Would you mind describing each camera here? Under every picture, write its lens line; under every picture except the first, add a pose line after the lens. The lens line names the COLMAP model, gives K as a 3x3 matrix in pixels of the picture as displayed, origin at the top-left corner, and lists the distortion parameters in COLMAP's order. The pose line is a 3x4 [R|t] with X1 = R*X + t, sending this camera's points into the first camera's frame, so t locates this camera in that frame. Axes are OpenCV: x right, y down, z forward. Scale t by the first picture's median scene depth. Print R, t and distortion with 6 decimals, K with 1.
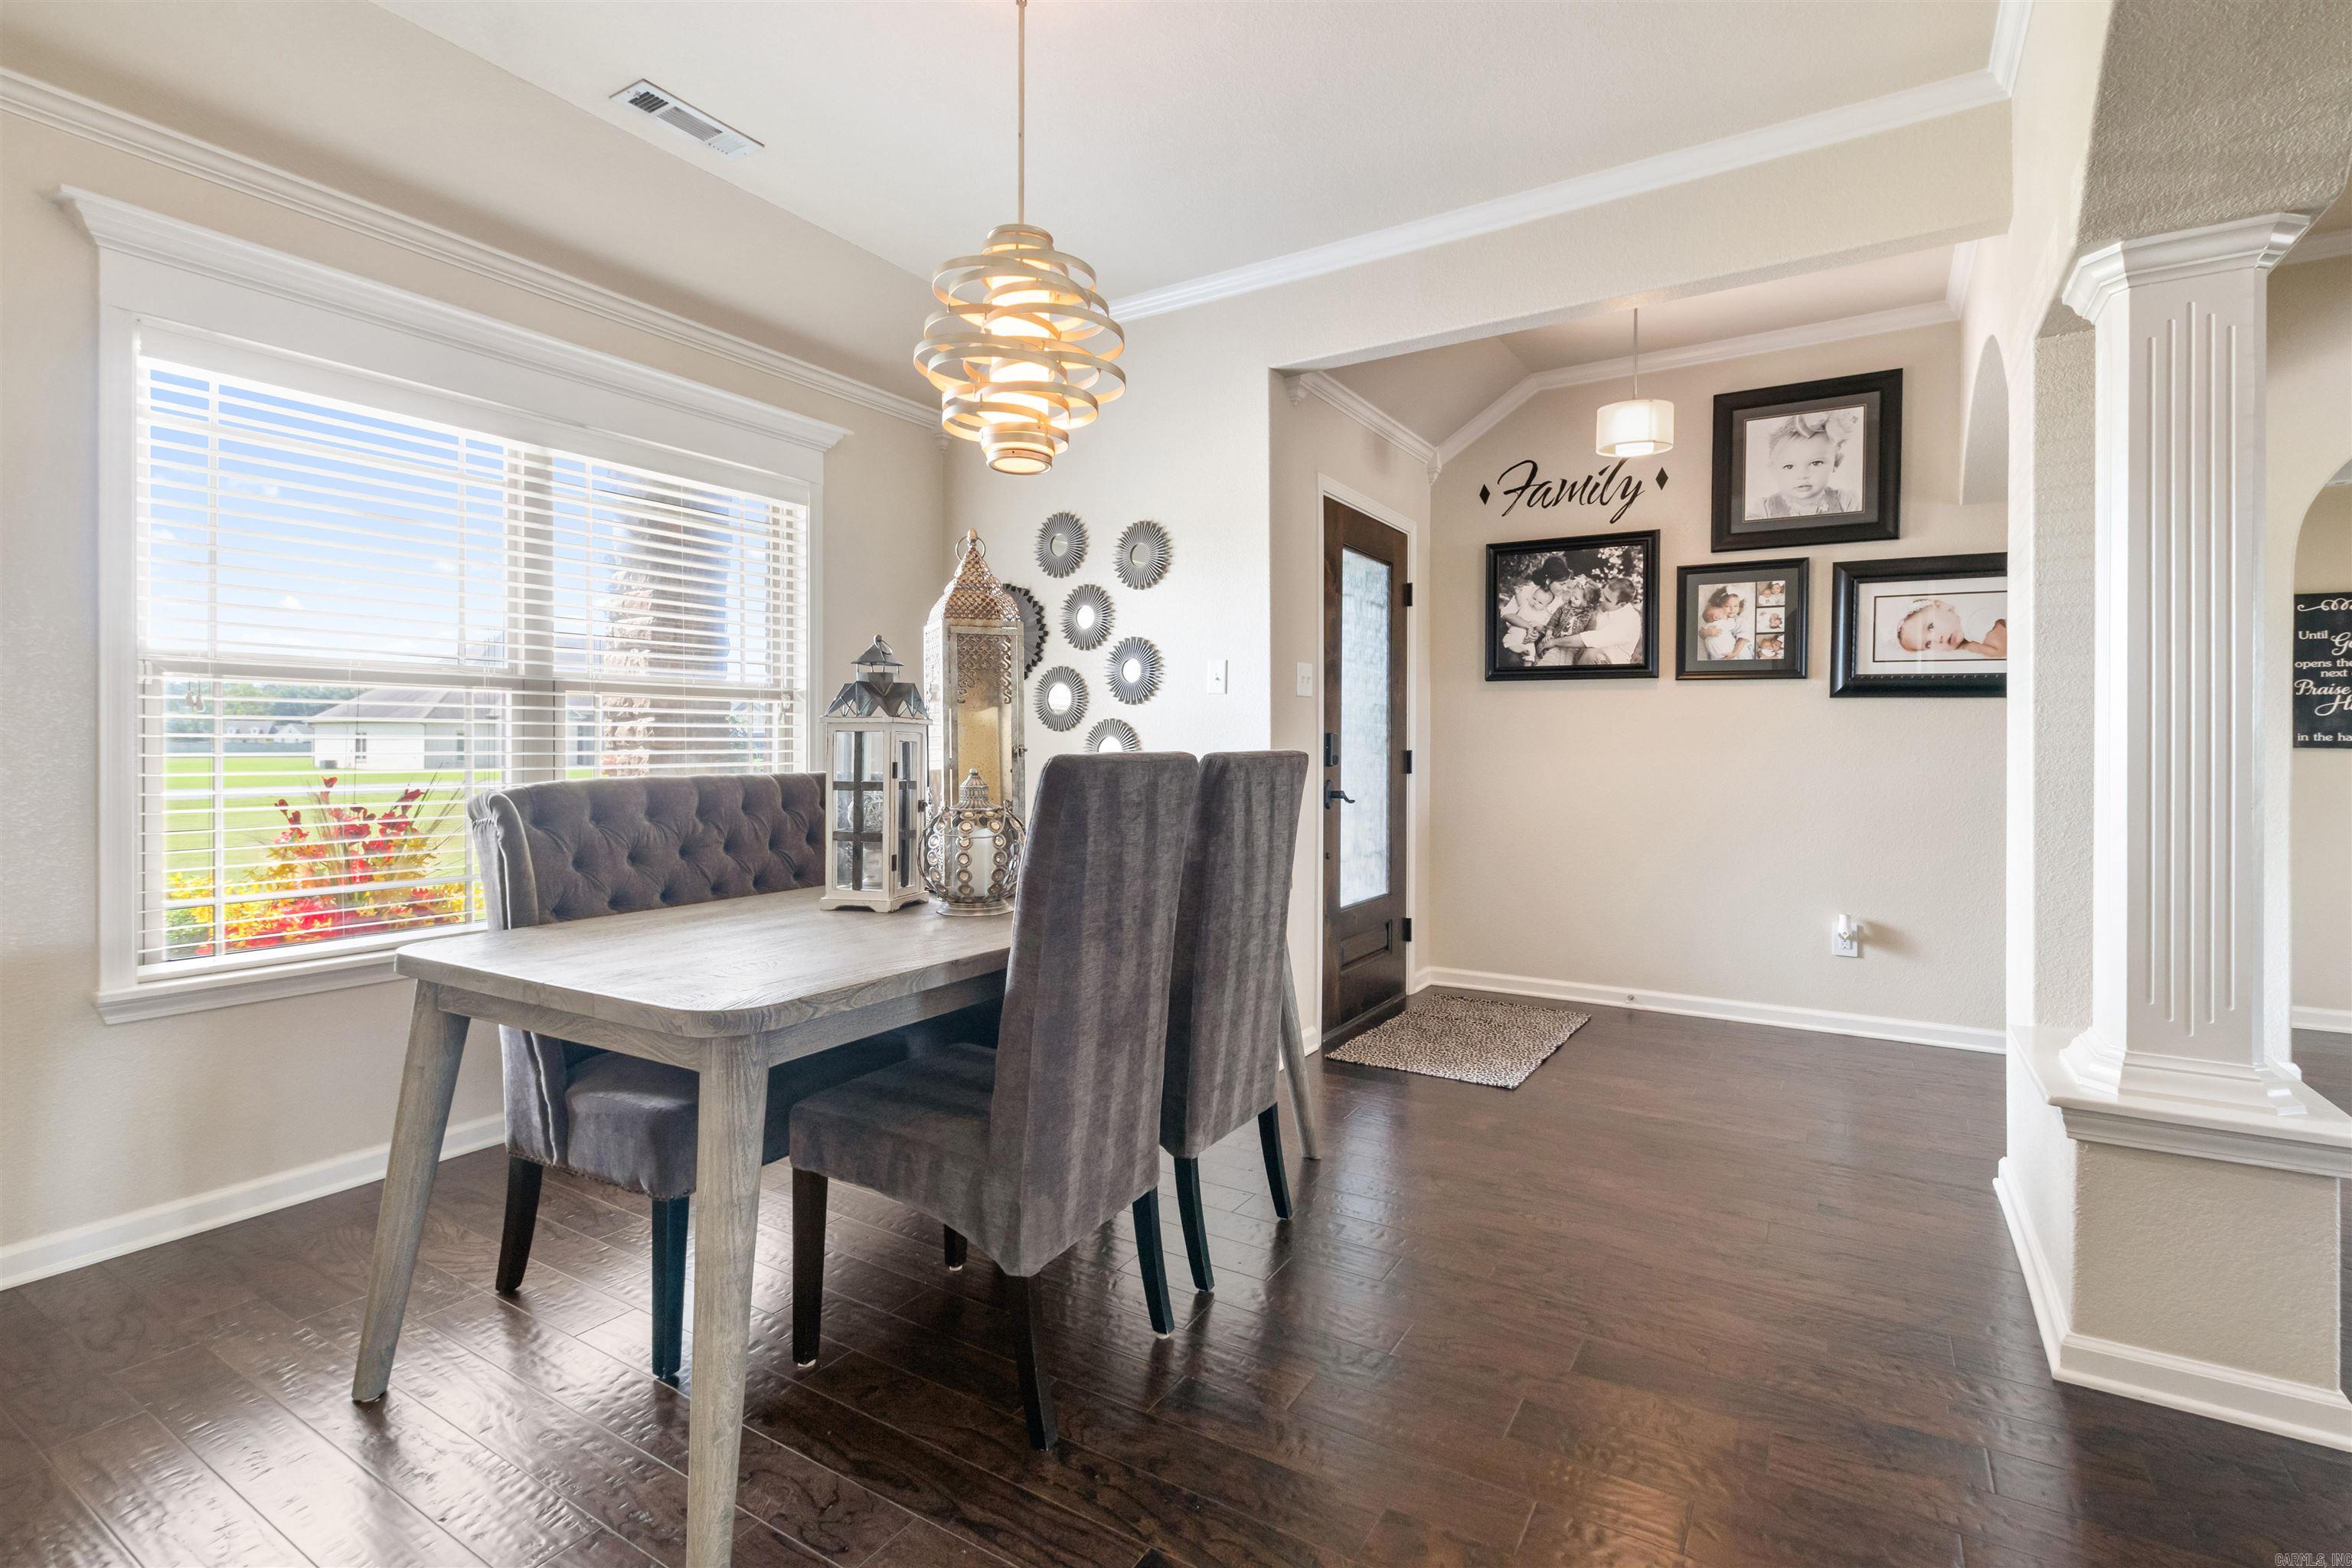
lens RADIAL K [[1095.3, 0, 1166.8], [0, 1095.3, 759.6], [0, 0, 1]] dist [-0.001738, 0.001444]
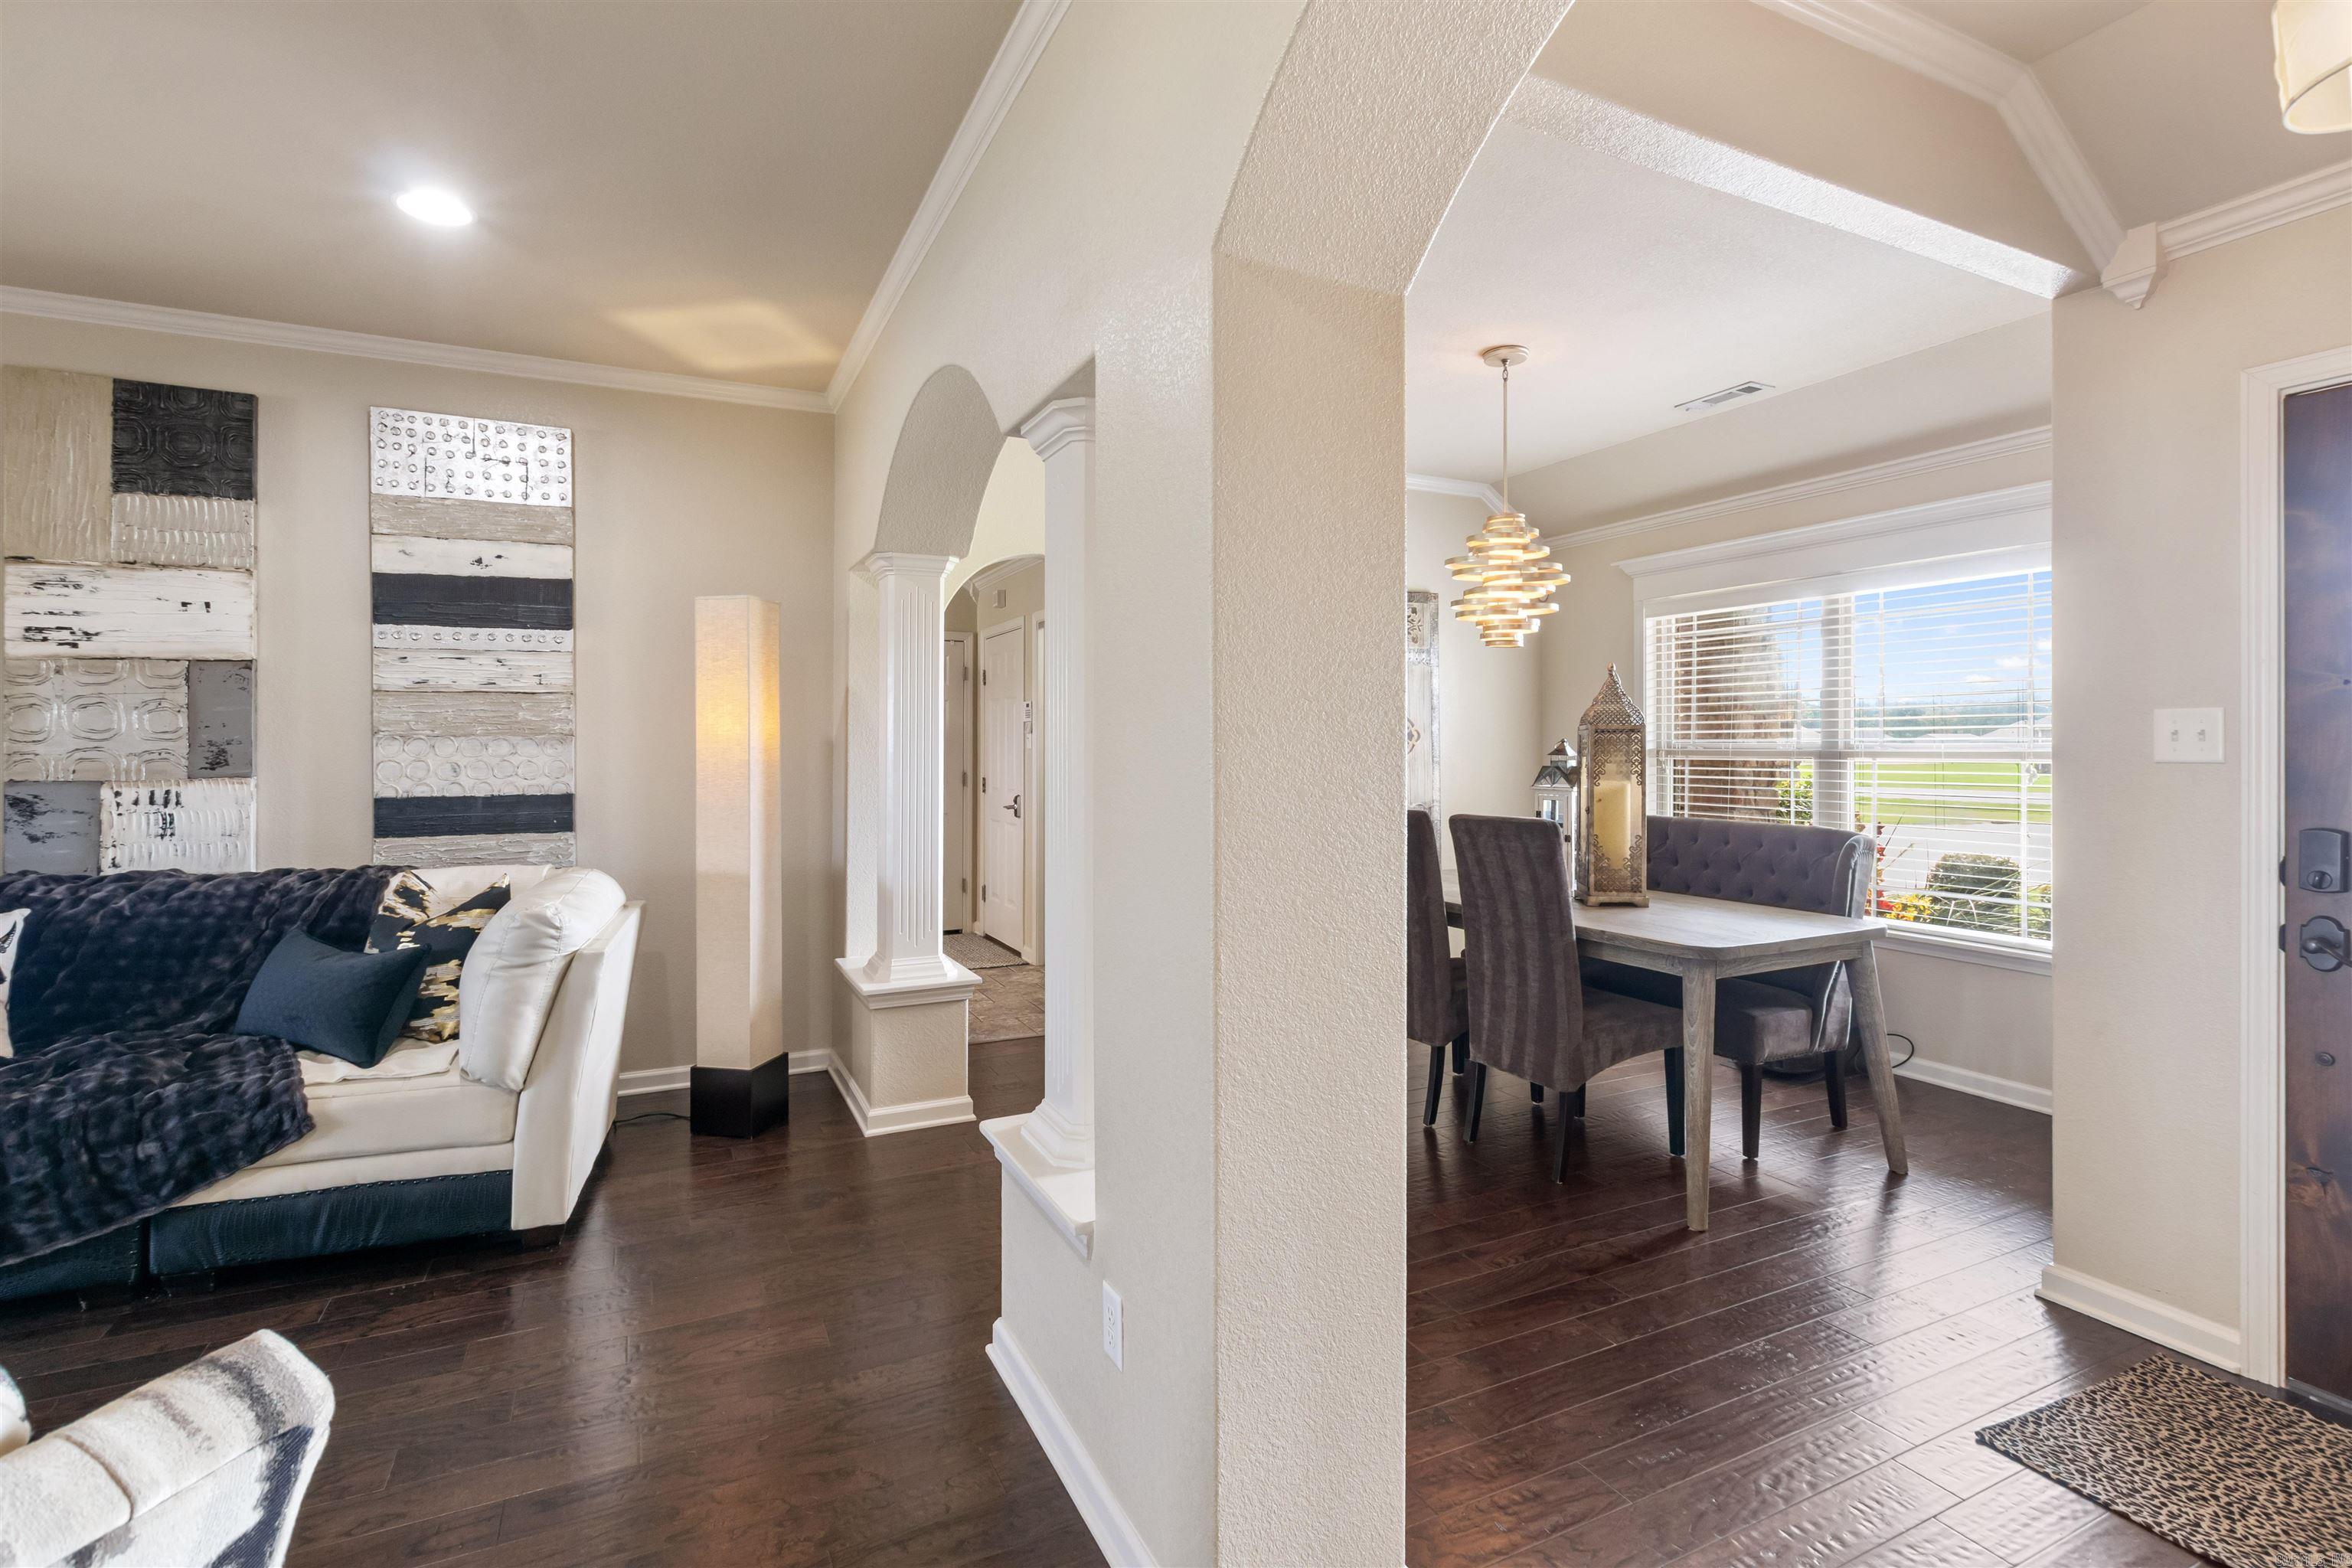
lens RADIAL K [[1095.3, 0, 1166.8], [0, 1095.3, 759.6], [0, 0, 1]] dist [-0.001738, 0.001444]
pose [[-0.529339, 0.008266, -0.848370, 0.929245], [-0.014266, 0.999724, 0.018642, -0.062414], [0.848290, 0.021970, -0.529075, 0.827064]]
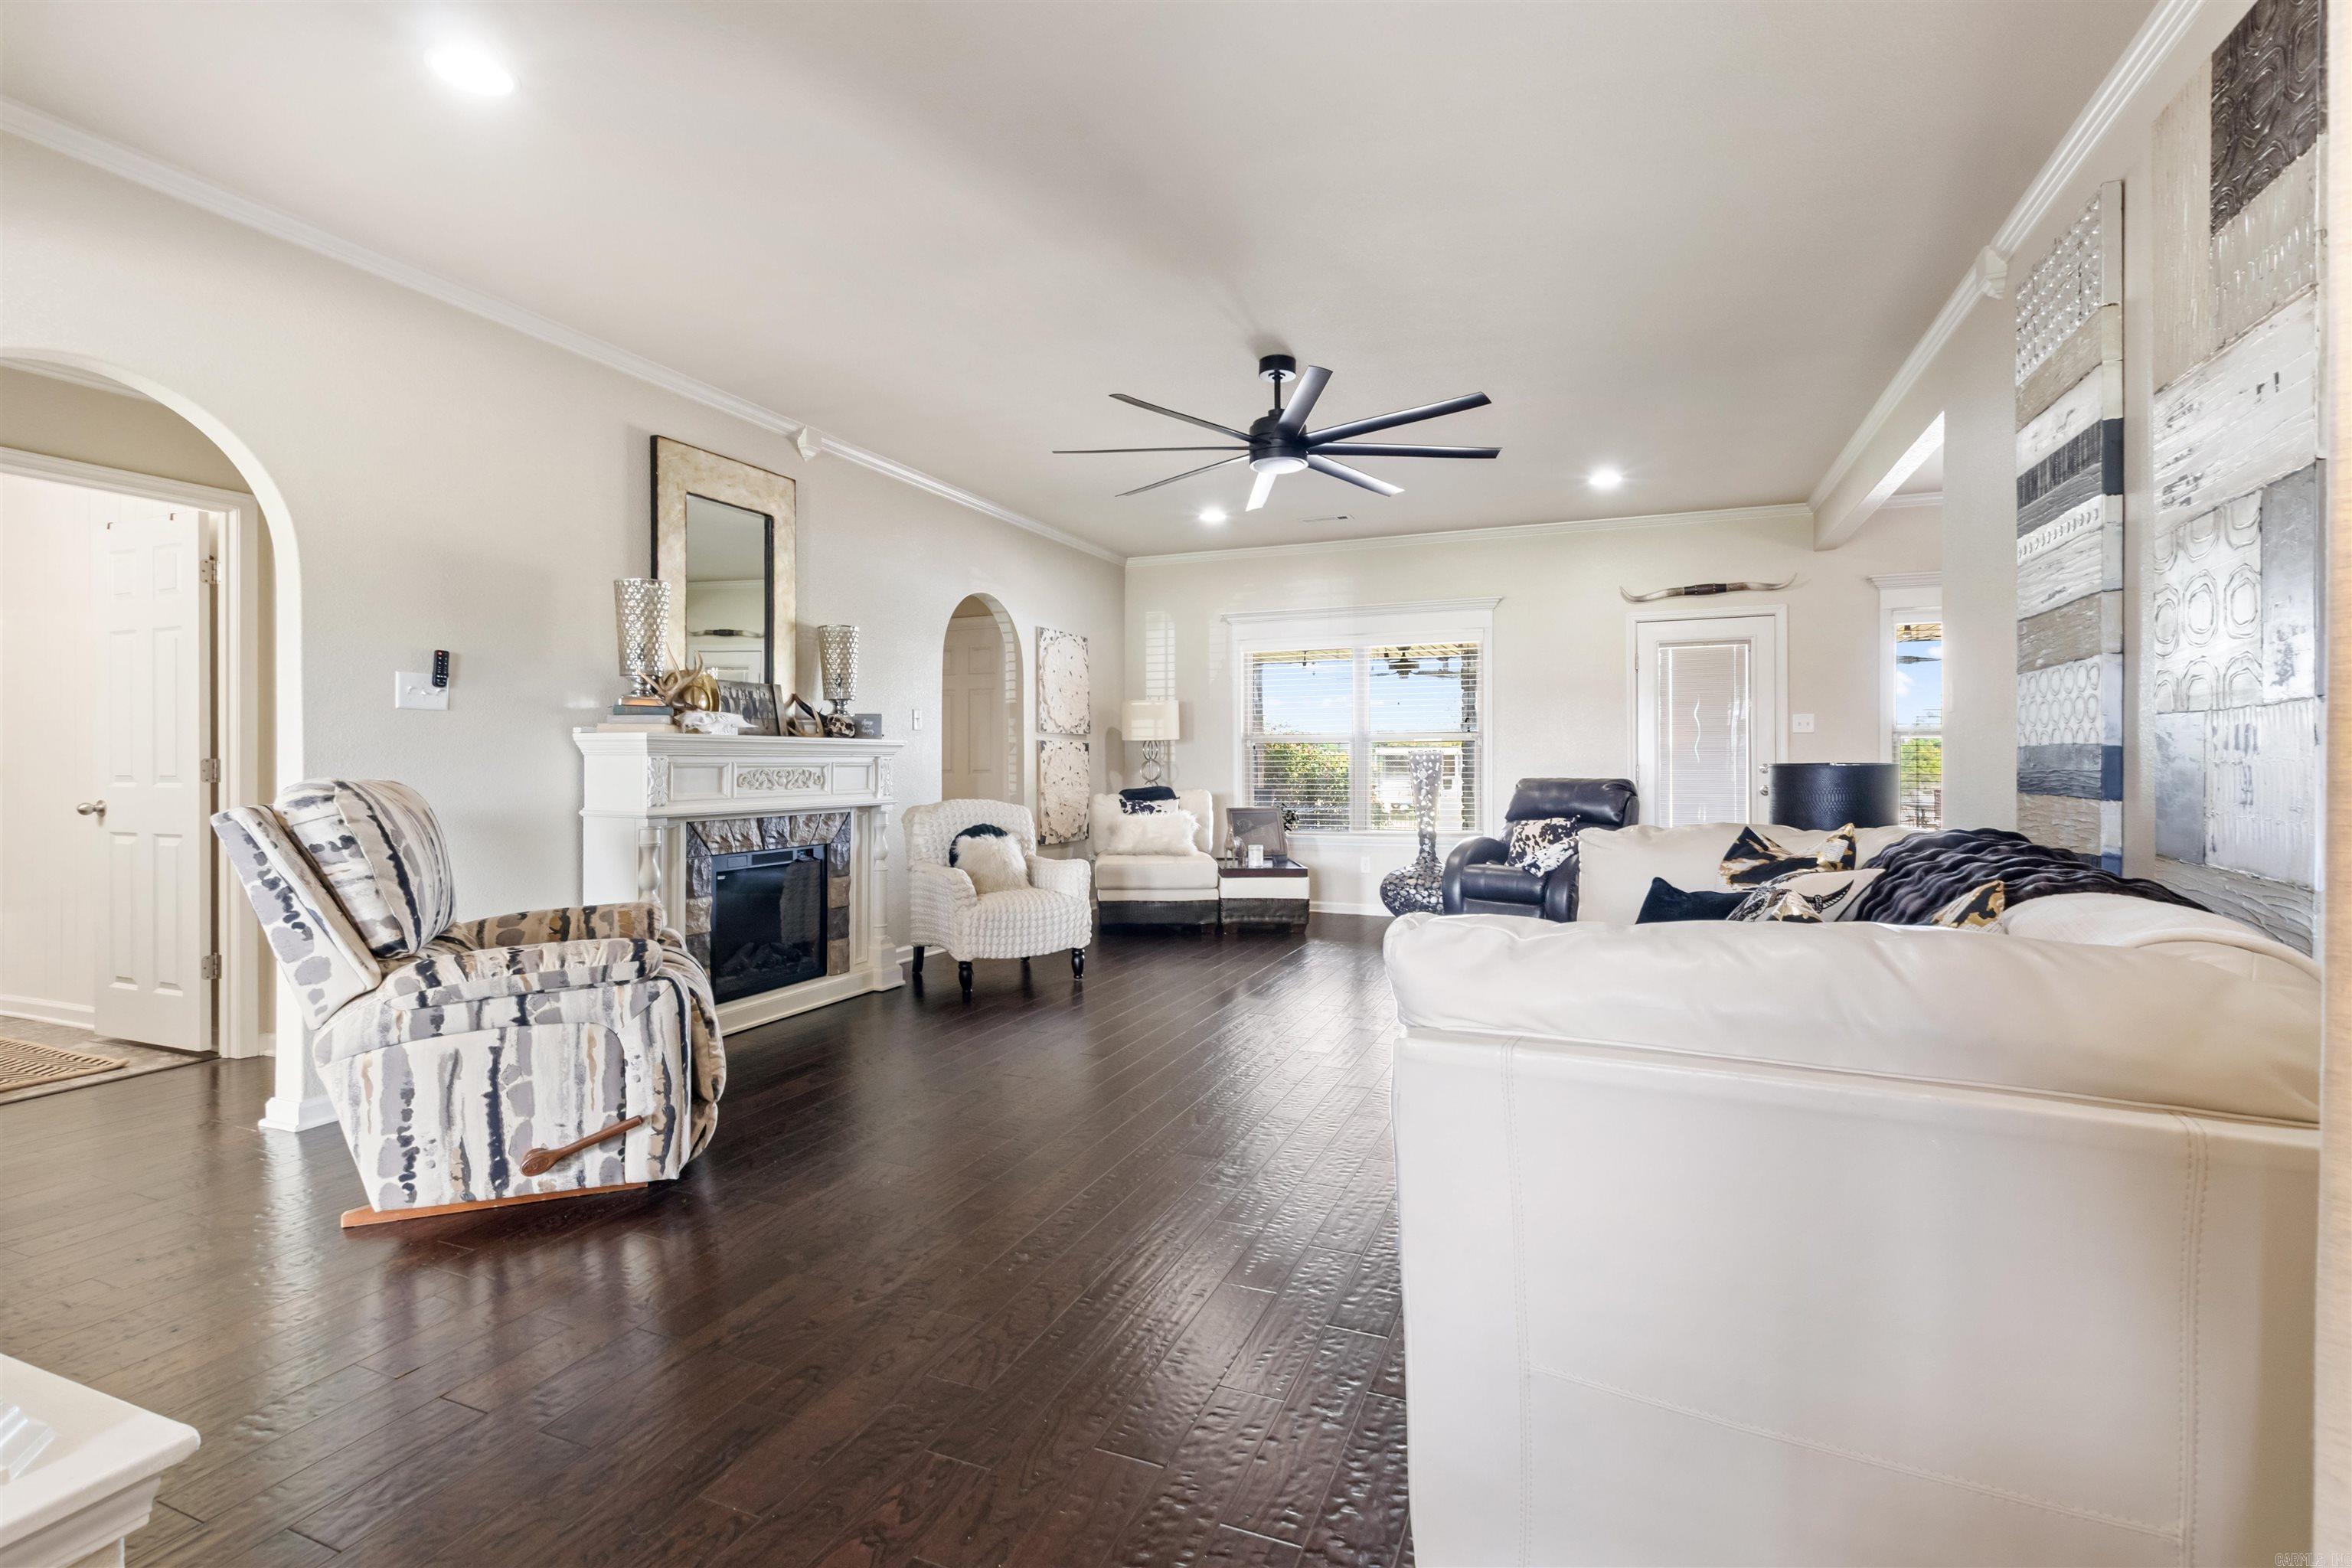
lens RADIAL K [[1095.3, 0, 1166.8], [0, 1095.3, 759.6], [0, 0, 1]] dist [-0.001738, 0.001444]
pose [[-0.153899, -0.002293, 0.988084, 0.188464], [0.014359, 0.999887, 0.004557, -0.003074], [-0.987982, 0.014889, -0.153849, 0.247223]]
